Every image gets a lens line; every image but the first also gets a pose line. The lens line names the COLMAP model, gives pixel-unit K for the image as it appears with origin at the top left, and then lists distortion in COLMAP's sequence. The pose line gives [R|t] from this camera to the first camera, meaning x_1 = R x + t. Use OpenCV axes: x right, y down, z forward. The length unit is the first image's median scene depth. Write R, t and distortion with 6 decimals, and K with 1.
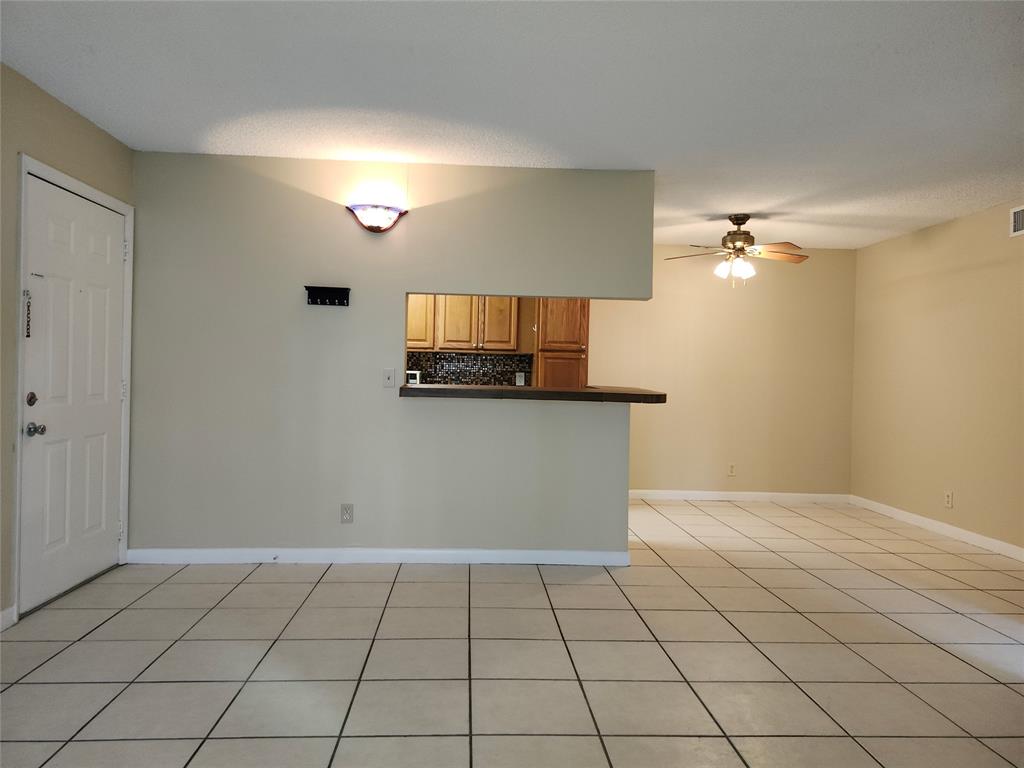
lens RADIAL K [[715.2, 0, 505.2], [0, 715.2, 379.3], [0, 0, 1]] dist [0.090059, -0.107823]
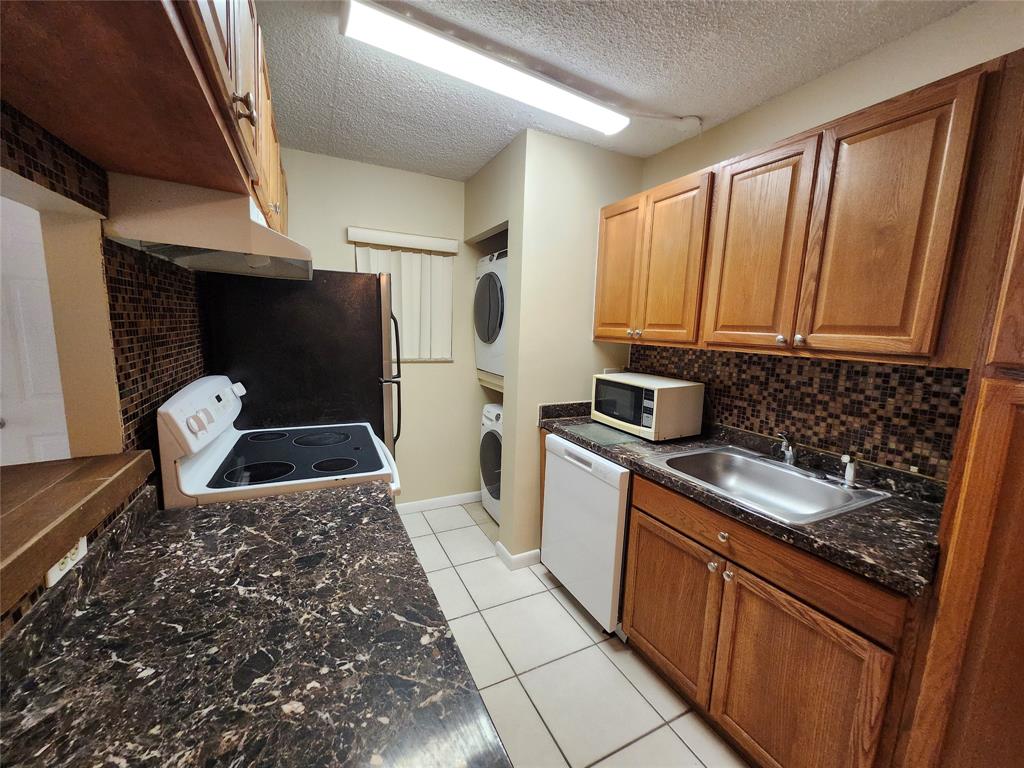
lens RADIAL K [[401.7, 0, 499.8], [0, 401.7, 389.0], [0, 0, 1]] dist [0.000794, -0.000017]
pose [[0.379939, 0.137304, -0.914764, 0.119095], [-0.030380, 0.990241, 0.136015, -0.051420], [0.924512, -0.023887, 0.380403, 0.882782]]
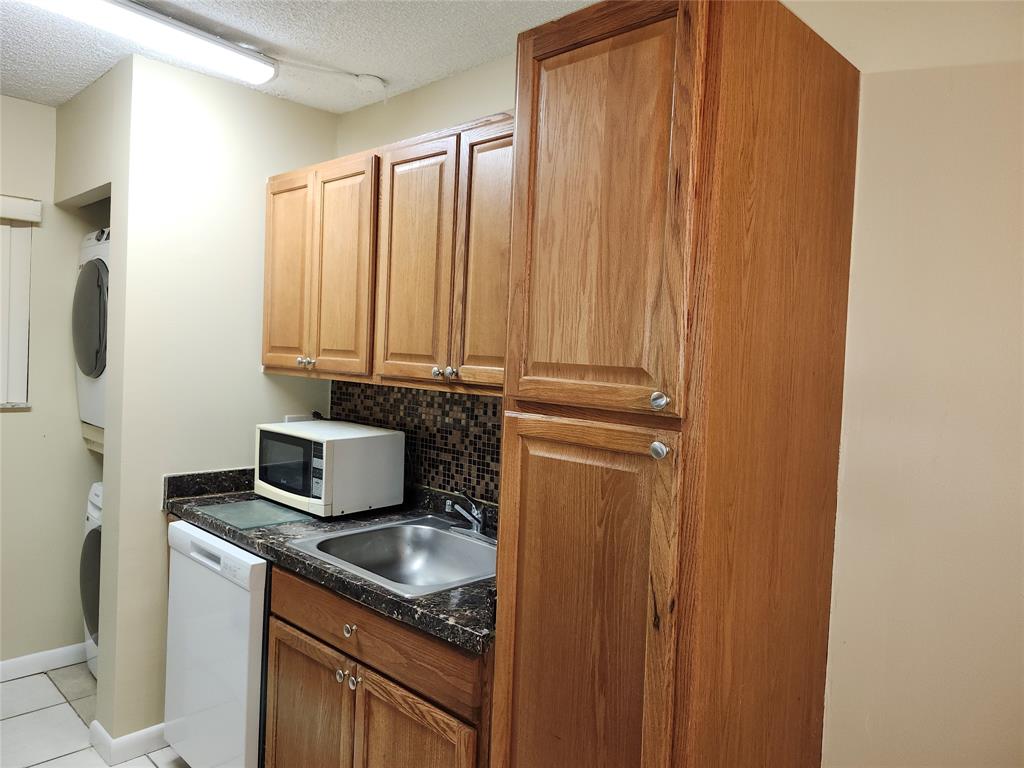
lens RADIAL K [[715.2, 0, 505.2], [0, 715.2, 379.3], [0, 0, 1]] dist [0.090059, -0.107823]
pose [[0.677235, 0.035297, -0.734920, 0.241680], [-0.035045, 0.999262, 0.015698, -0.056369], [0.734932, 0.015124, 0.677972, 0.921765]]
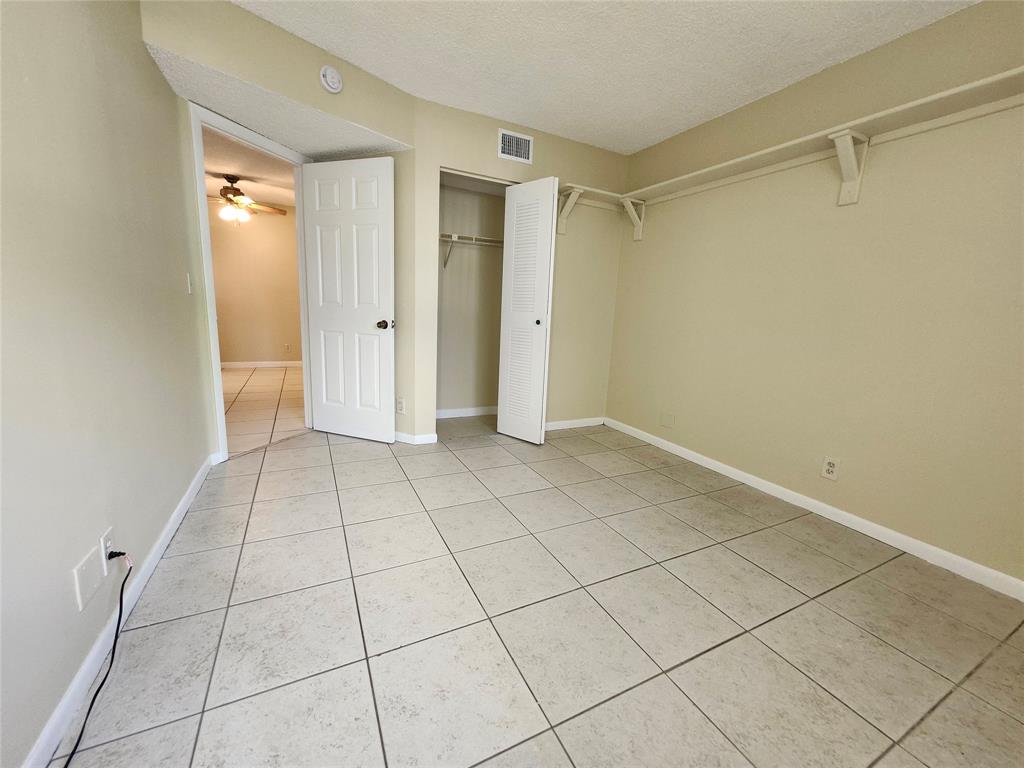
lens RADIAL K [[404.9, 0, 508.6], [0, 404.9, 381.9], [0, 0, 1]] dist [0.000059, -0.000466]
pose [[0.914879, -0.049477, 0.400686, 0.493124], [-0.024408, 0.983869, 0.177220, 0.030367], [-0.402990, -0.171915, 0.898913, -0.059023]]
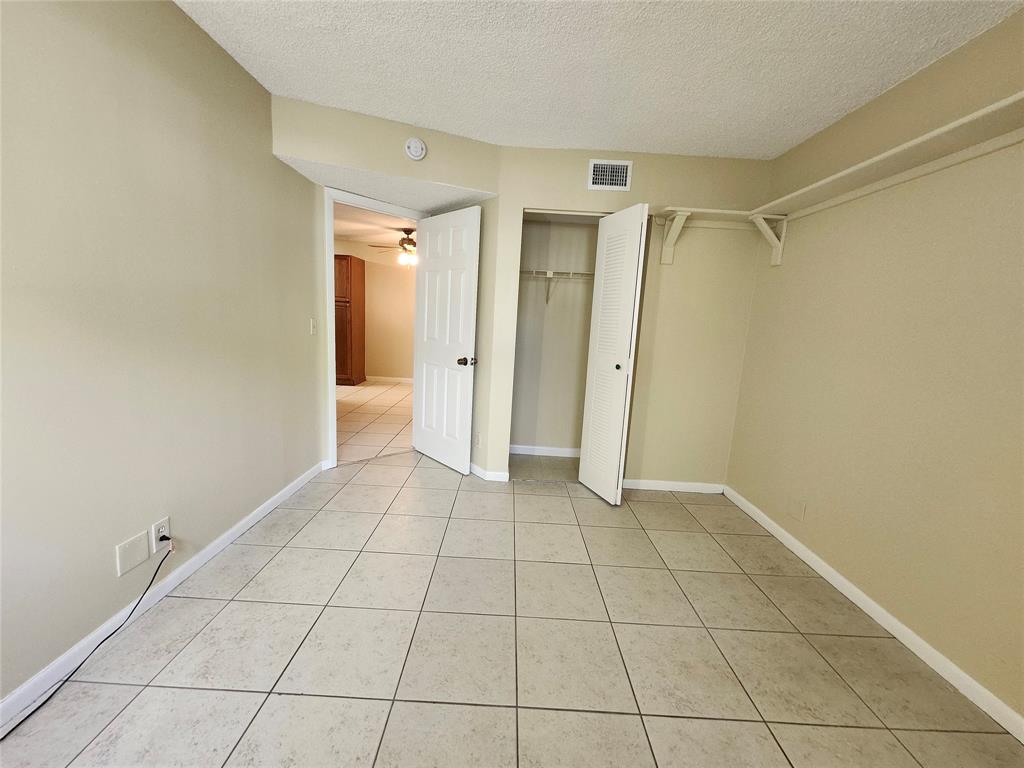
lens RADIAL K [[404.9, 0, 508.6], [0, 404.9, 381.9], [0, 0, 1]] dist [0.000059, -0.000466]
pose [[0.997573, 0.042837, -0.054899, 0.653189], [-0.034451, 0.988759, 0.145494, -0.001419], [0.060514, -0.143249, 0.987835, -0.055536]]
